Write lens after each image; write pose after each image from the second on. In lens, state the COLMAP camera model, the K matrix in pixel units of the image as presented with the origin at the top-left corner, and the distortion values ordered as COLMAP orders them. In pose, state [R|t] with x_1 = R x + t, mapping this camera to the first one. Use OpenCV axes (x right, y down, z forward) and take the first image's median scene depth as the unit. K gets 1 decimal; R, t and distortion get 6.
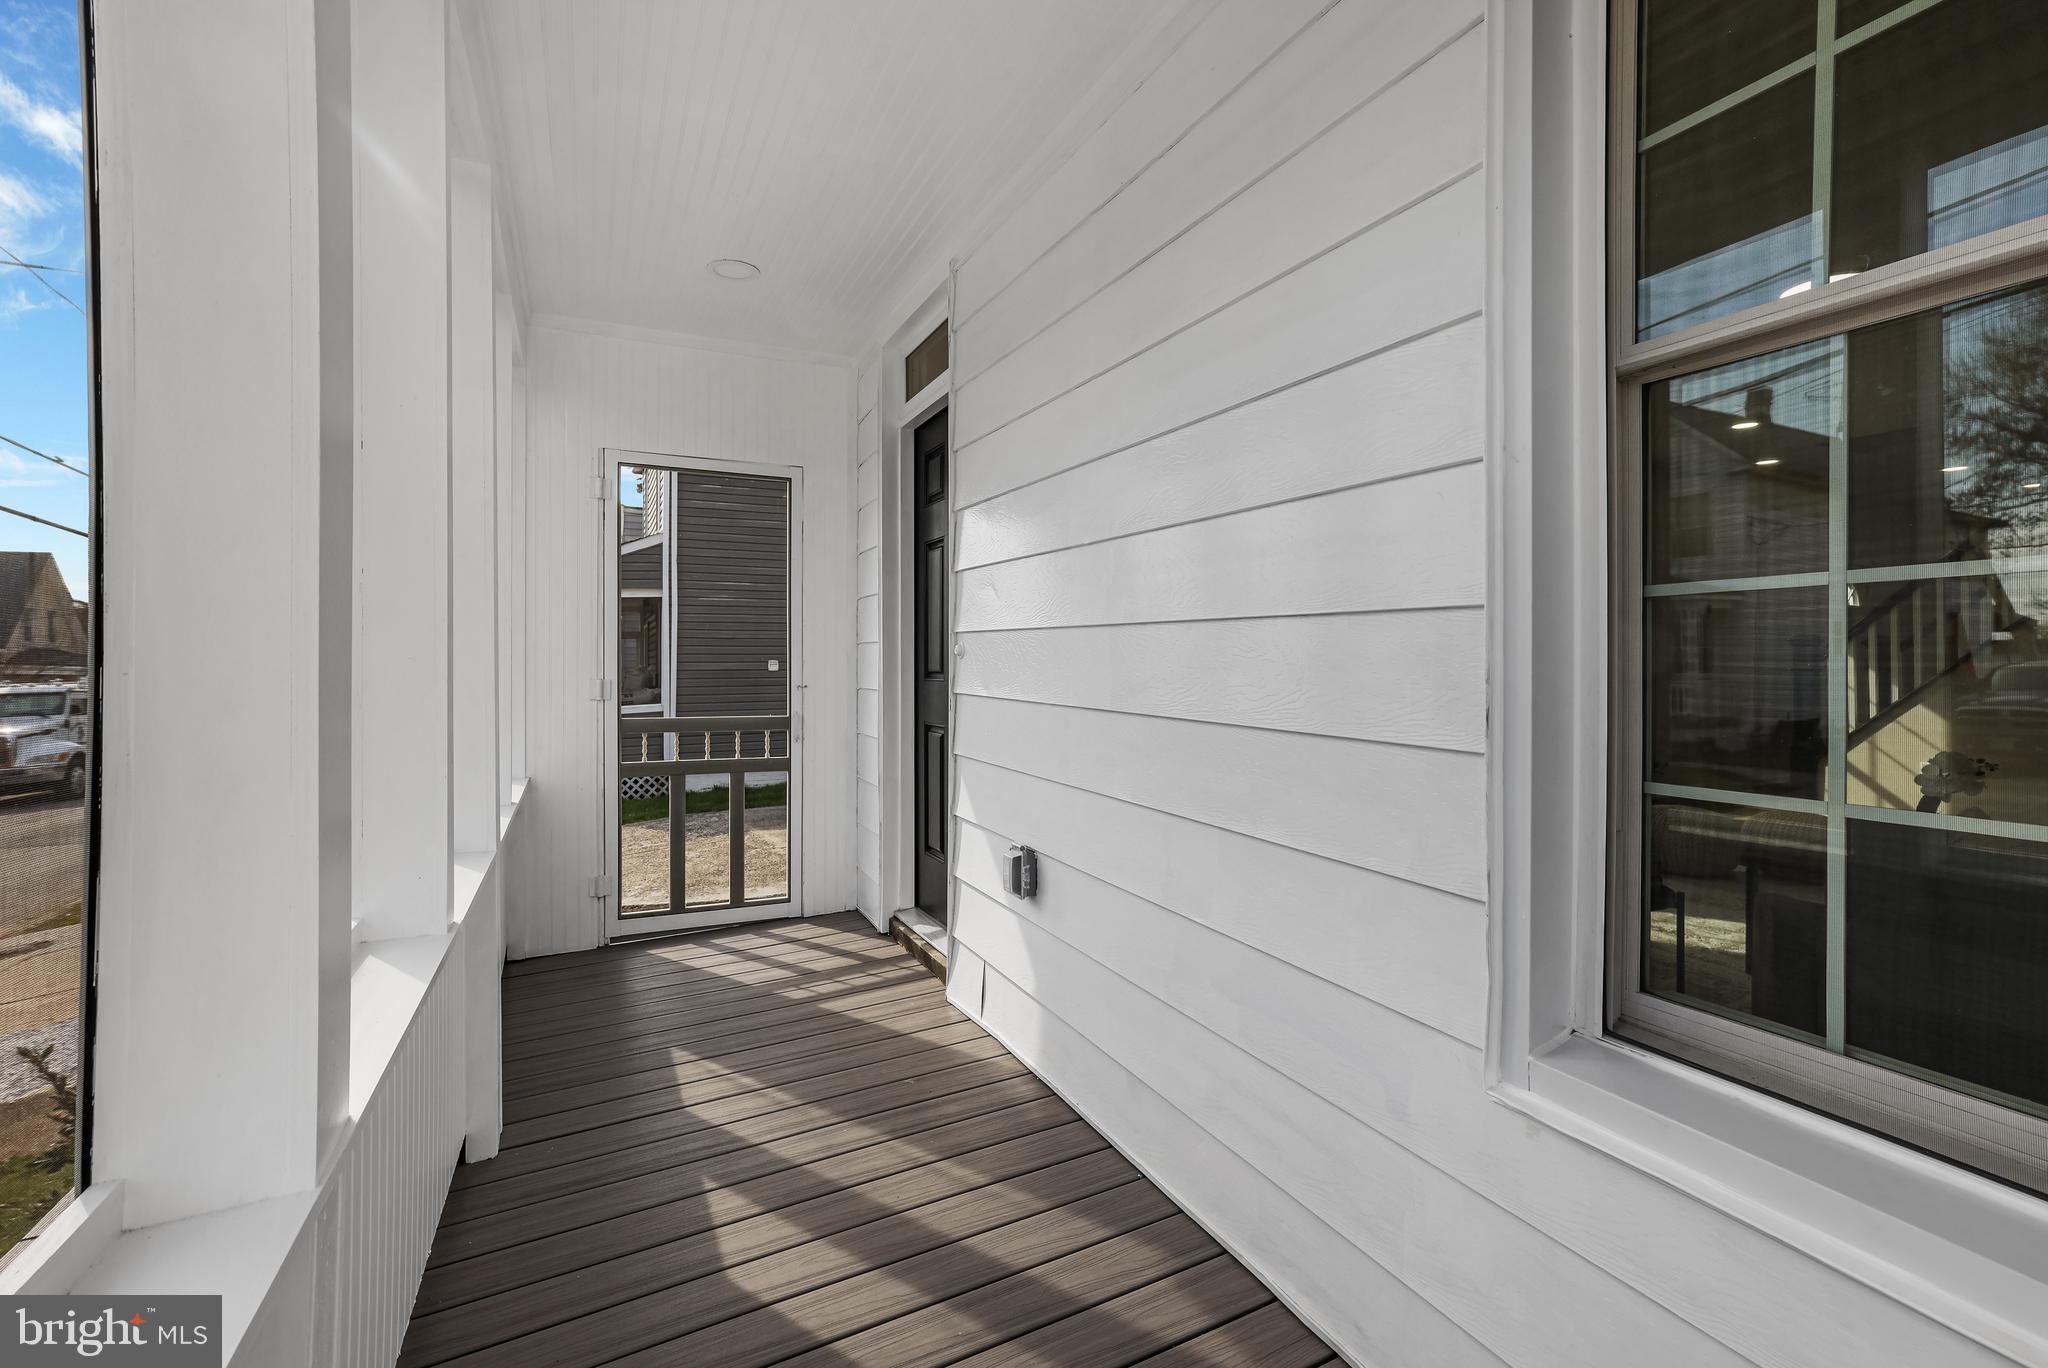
lens RADIAL K [[877.8, 0, 1023.3], [0, 877.8, 707.7], [0, 0, 1]] dist [-0.002772, 0.000154]
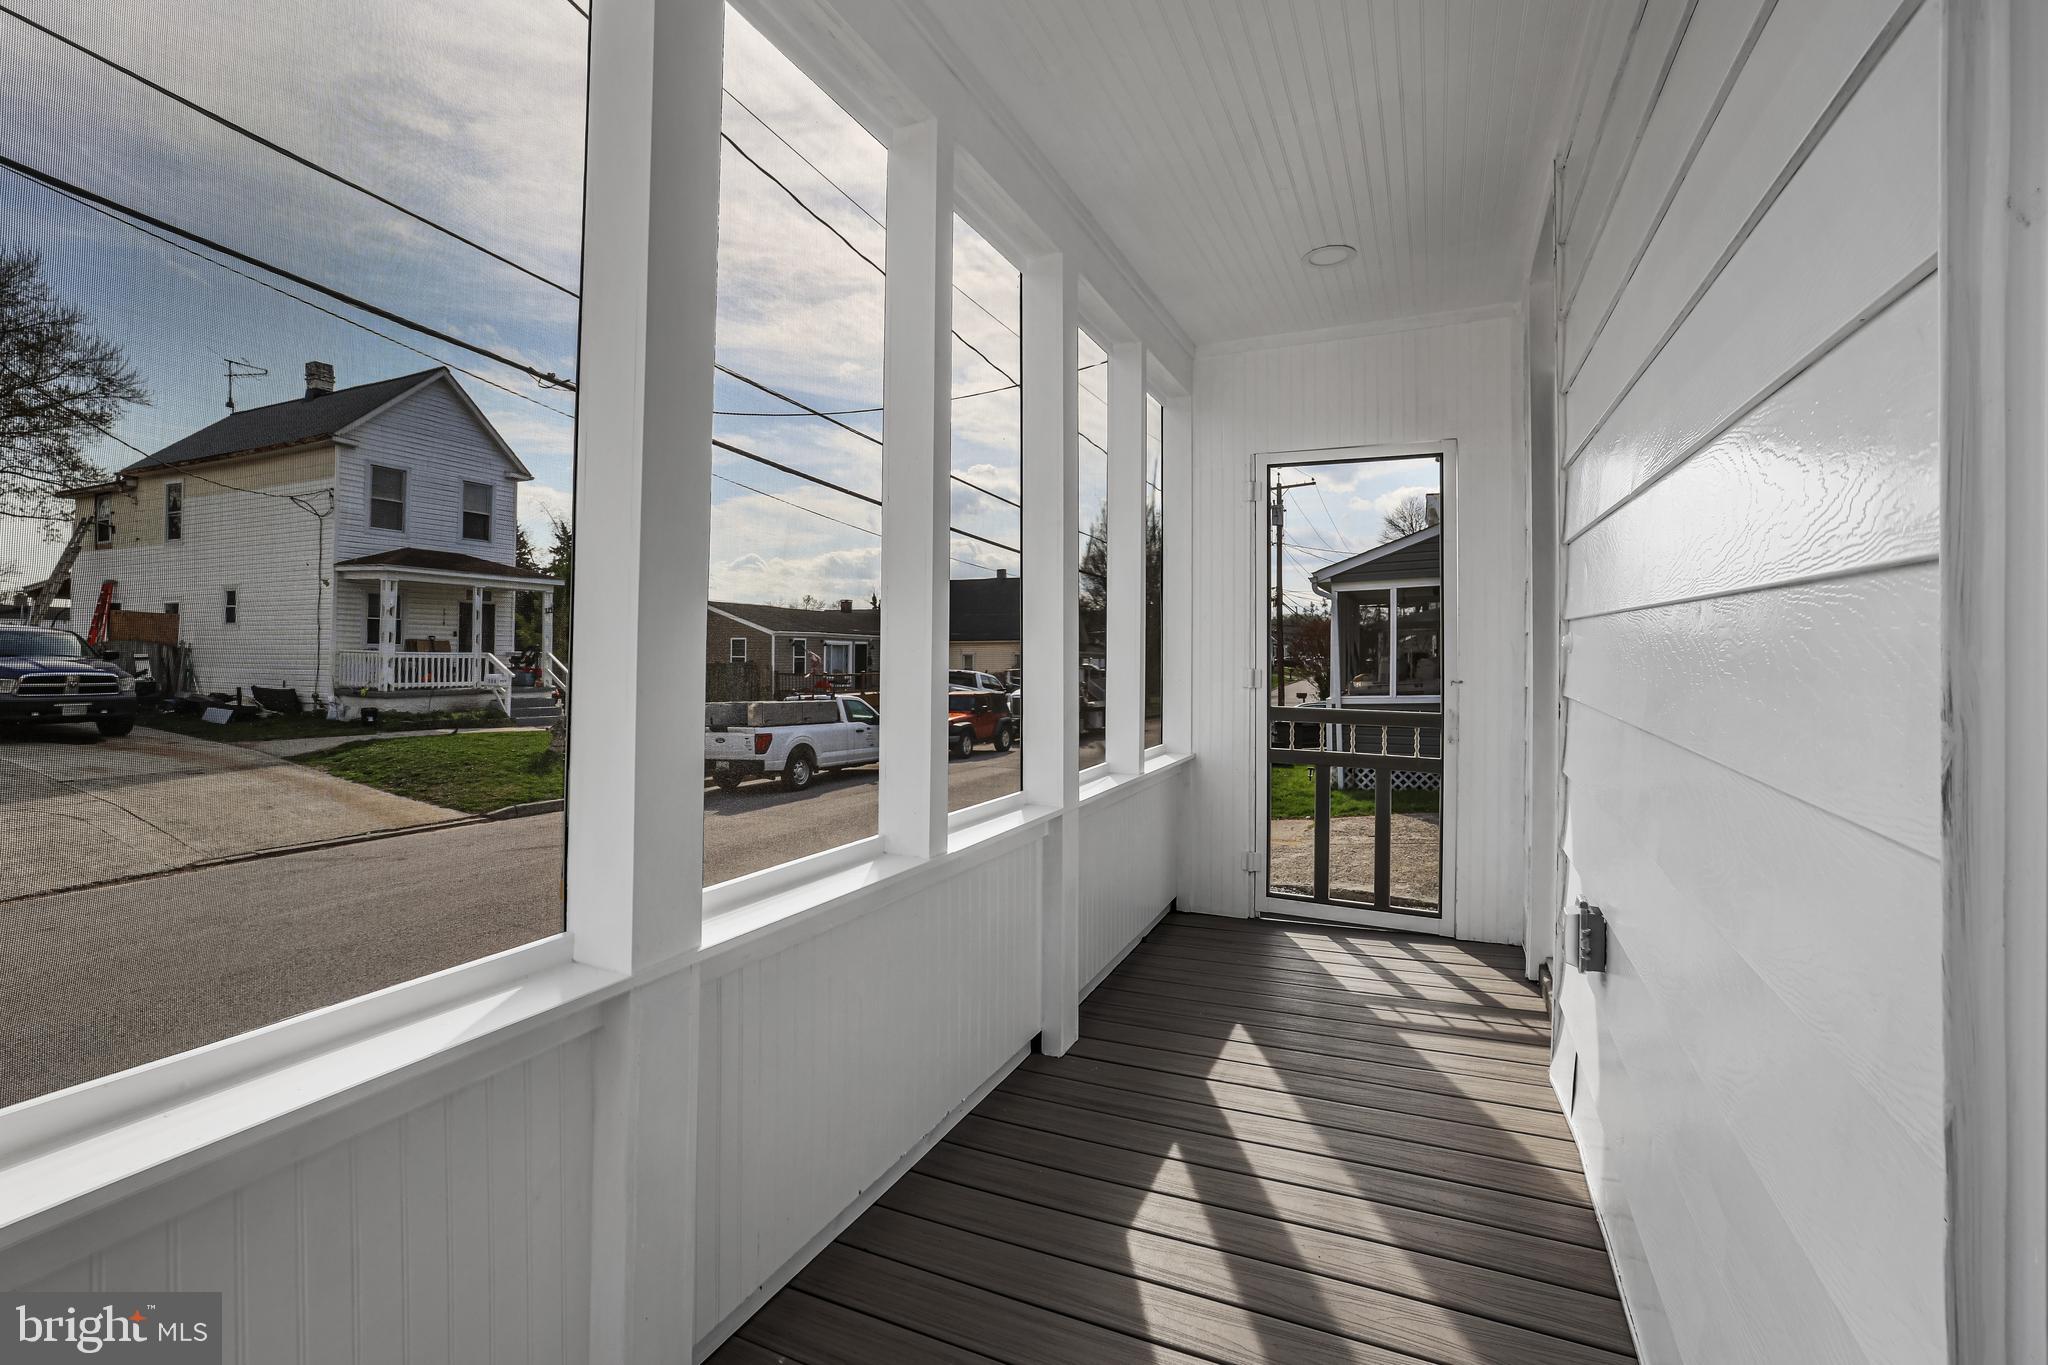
lens RADIAL K [[884.5, 0, 1024.0], [0, 884.5, 682.5], [0, 0, 1]] dist [-0.039602, 0.020785]
pose [[0.639744, 0.034450, -0.767816, 0.185629], [-0.047080, 0.998876, 0.005590, -0.009078], [0.767145, 0.032572, 0.640647, 0.104235]]
